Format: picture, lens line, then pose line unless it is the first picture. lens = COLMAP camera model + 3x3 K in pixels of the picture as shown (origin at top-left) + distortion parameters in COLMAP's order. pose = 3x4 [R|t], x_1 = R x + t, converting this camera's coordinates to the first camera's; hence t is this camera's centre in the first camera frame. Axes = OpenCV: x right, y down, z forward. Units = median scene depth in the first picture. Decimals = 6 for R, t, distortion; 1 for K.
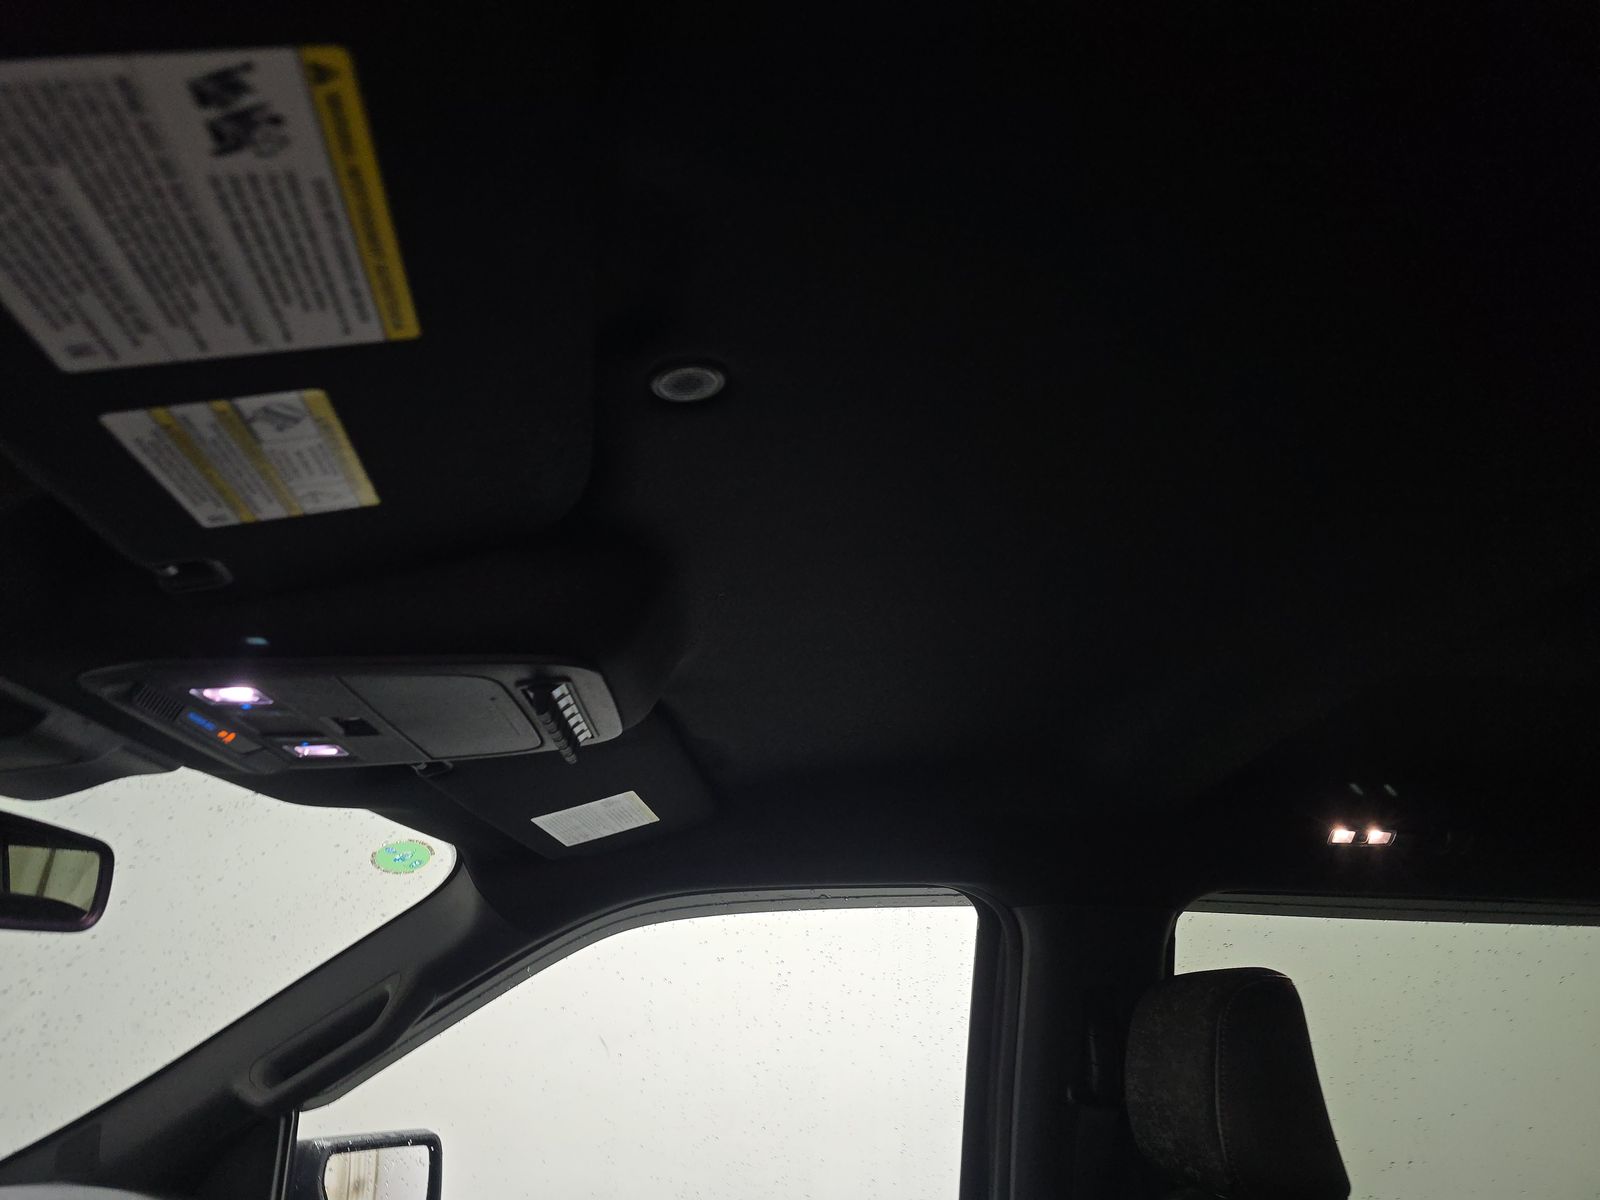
lens RADIAL K [[1048.7, 0, 800.0], [0, 1048.7, 600.0], [0, 0, 1]] dist [0.041674, -0.036757]
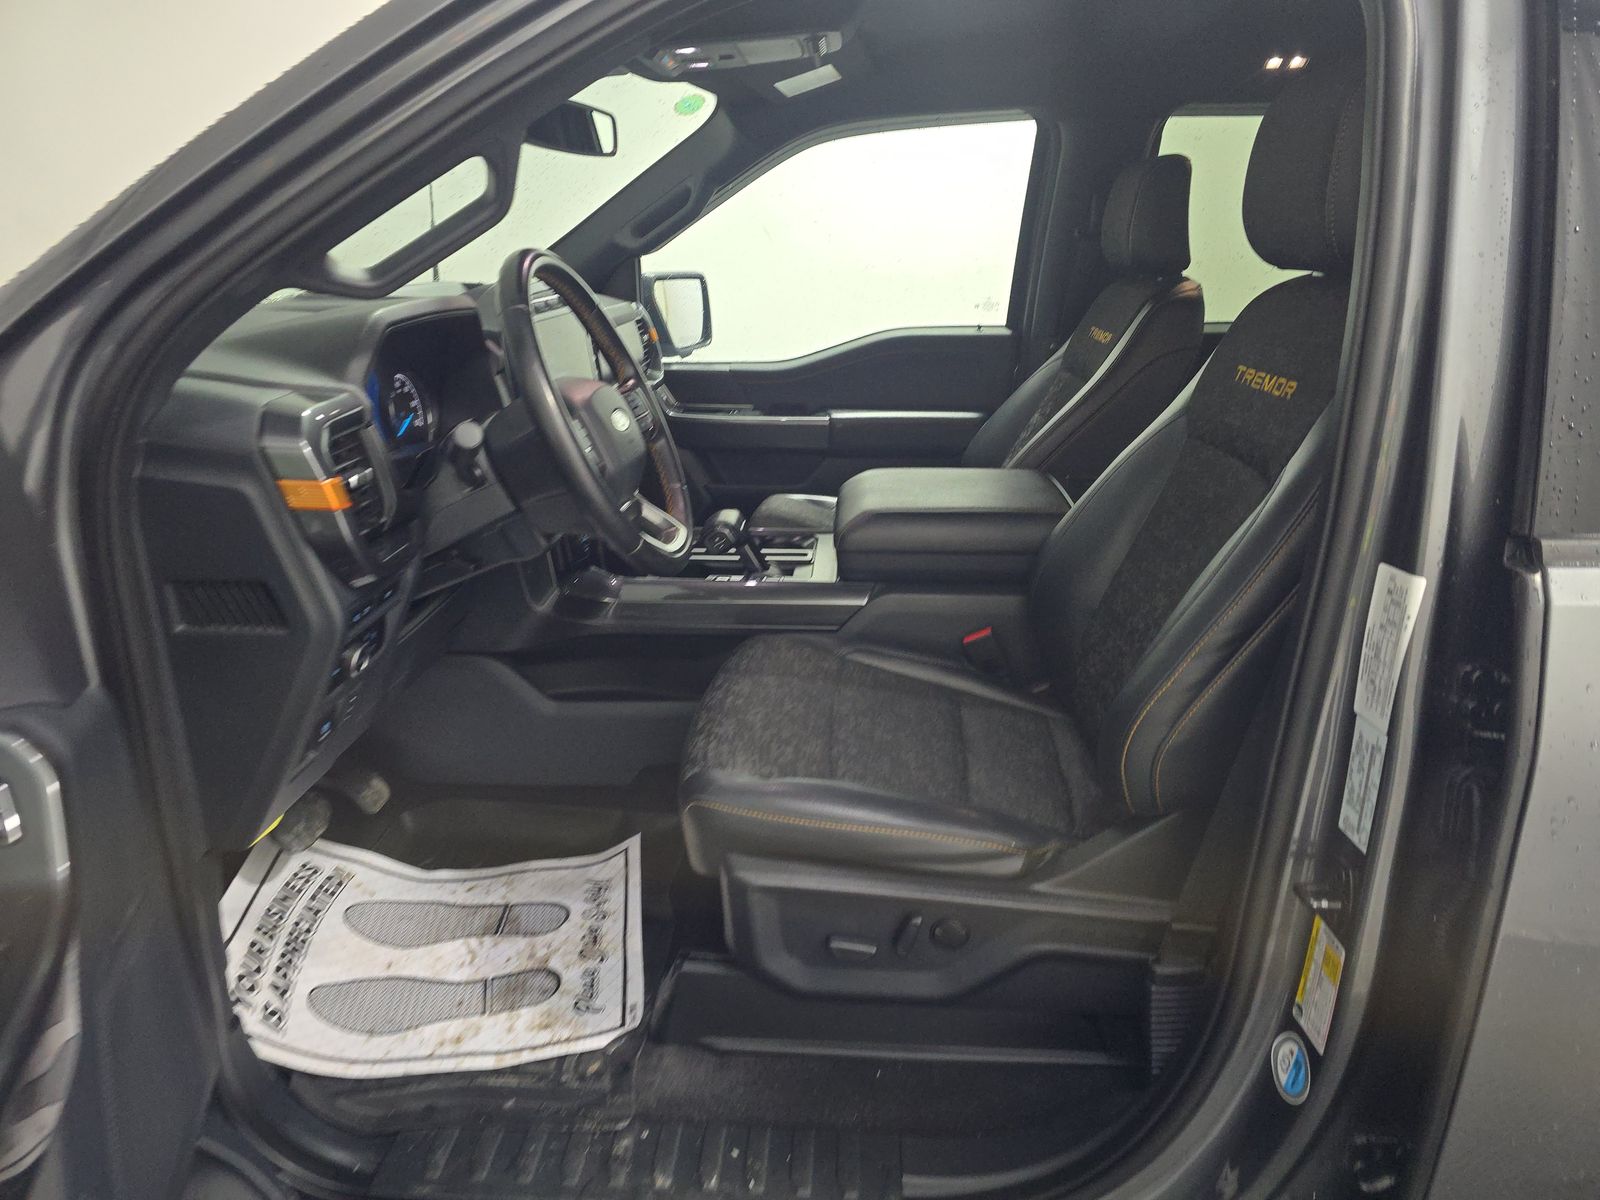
lens RADIAL K [[1048.7, 0, 800.0], [0, 1048.7, 600.0], [0, 0, 1]] dist [0.041674, -0.036757]
pose [[0.995288, 0.004051, -0.096879, -0.032666], [0.061250, 0.748283, 0.660546, -0.264324], [0.075169, -0.663367, 0.744509, -0.754042]]
